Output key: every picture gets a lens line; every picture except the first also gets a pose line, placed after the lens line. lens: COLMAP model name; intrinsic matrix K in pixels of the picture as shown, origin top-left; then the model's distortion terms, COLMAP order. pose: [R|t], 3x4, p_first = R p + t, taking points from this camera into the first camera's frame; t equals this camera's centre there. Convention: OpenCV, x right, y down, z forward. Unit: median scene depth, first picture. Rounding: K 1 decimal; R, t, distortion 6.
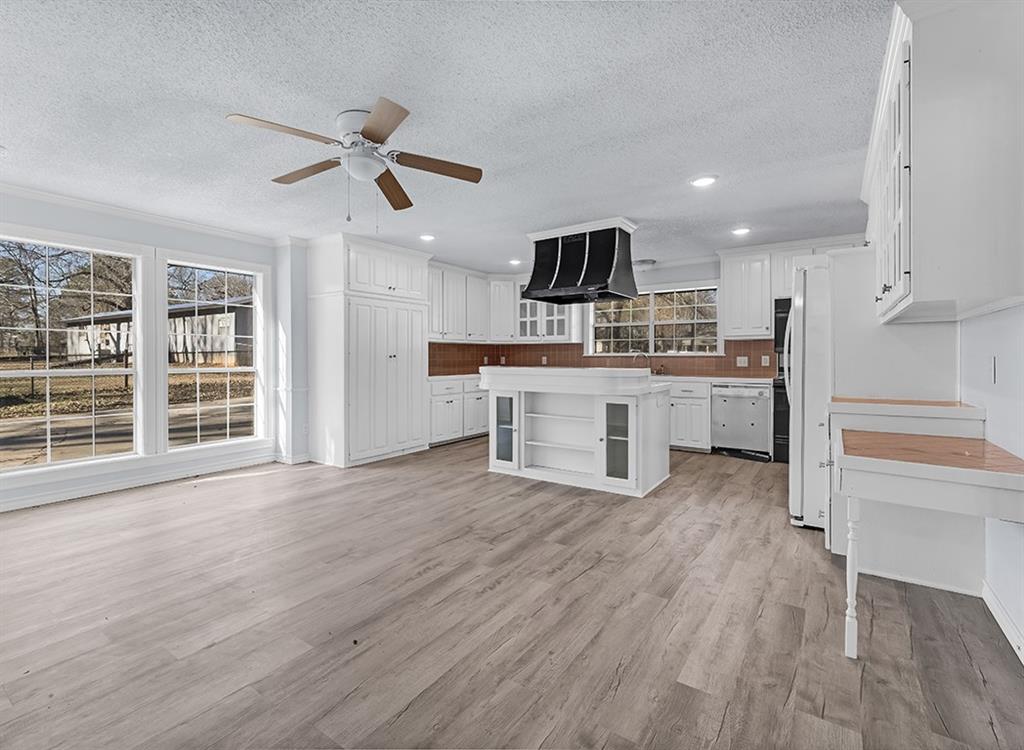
lens RADIAL K [[471.3, 0, 512.1], [0, 471.3, 366.0], [0, 0, 1]] dist [0.009341, -0.000091]
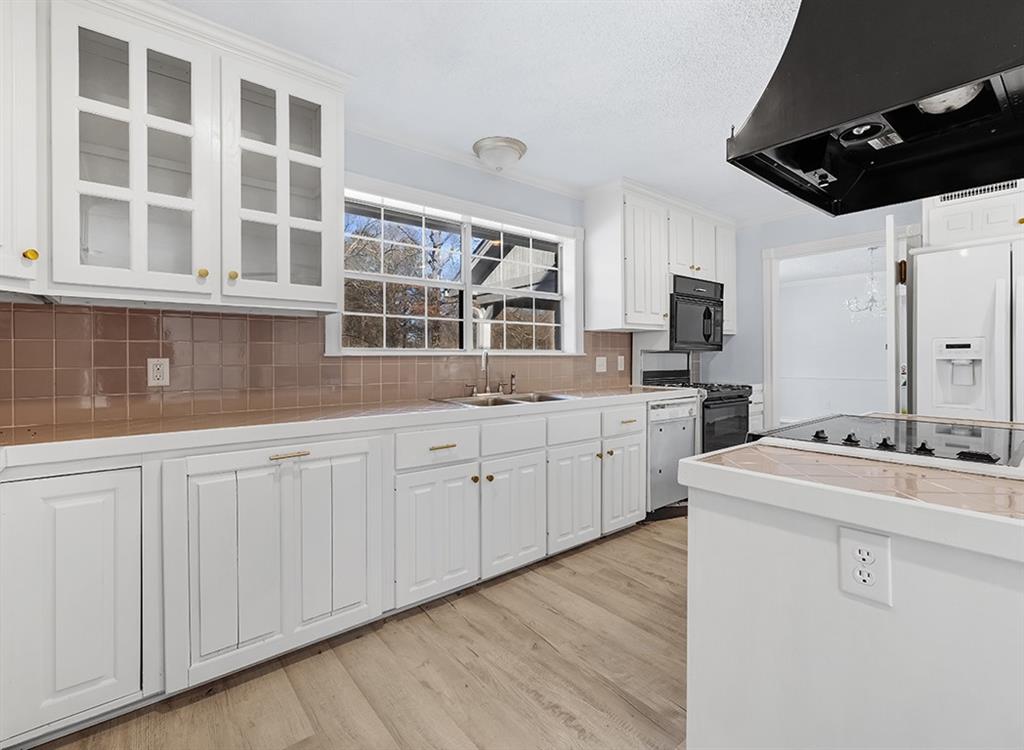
lens RADIAL K [[471.3, 0, 514.8], [0, 471.3, 354.5], [0, 0, 1]] dist [0.009341, -0.000091]
pose [[0.282265, 0.004987, 0.959323, -0.156042], [0.018080, 0.999781, -0.010517, -0.017146], [-0.959166, 0.020313, 0.282113, 0.851748]]
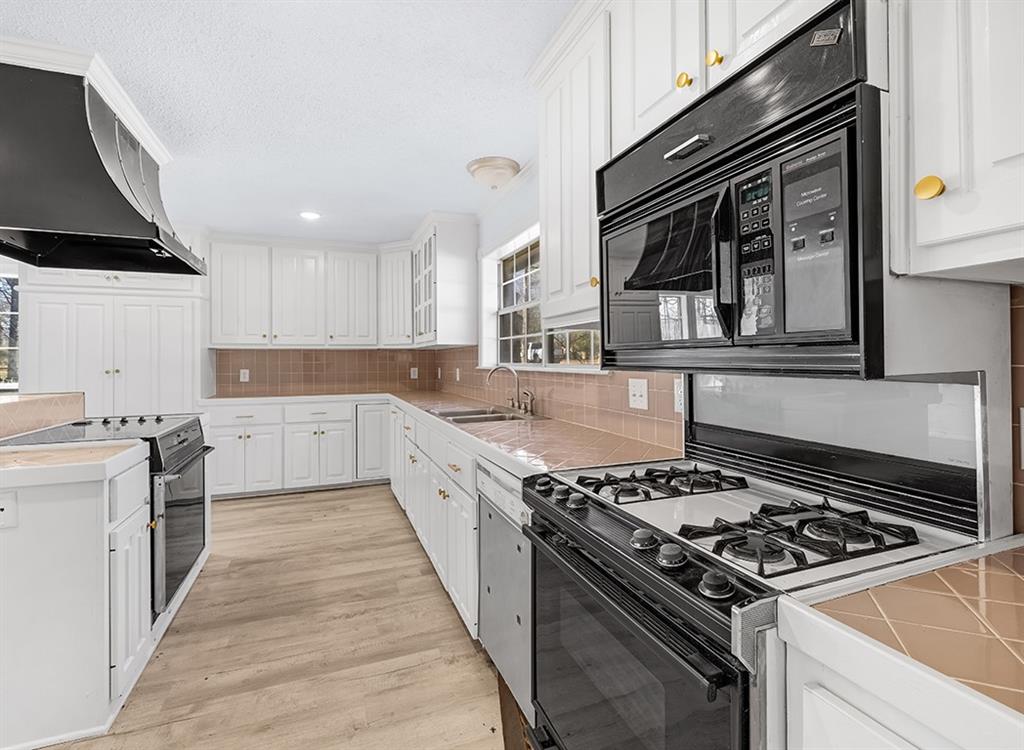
lens RADIAL K [[471.3, 0, 509.3], [0, 471.3, 372.2], [0, 0, 1]] dist [0.009341, -0.000091]
pose [[0.828113, 0.008434, -0.560498, 0.544481], [-0.000462, 0.999897, 0.014364, -0.027124], [0.560561, -0.011636, 0.828031, 0.624216]]
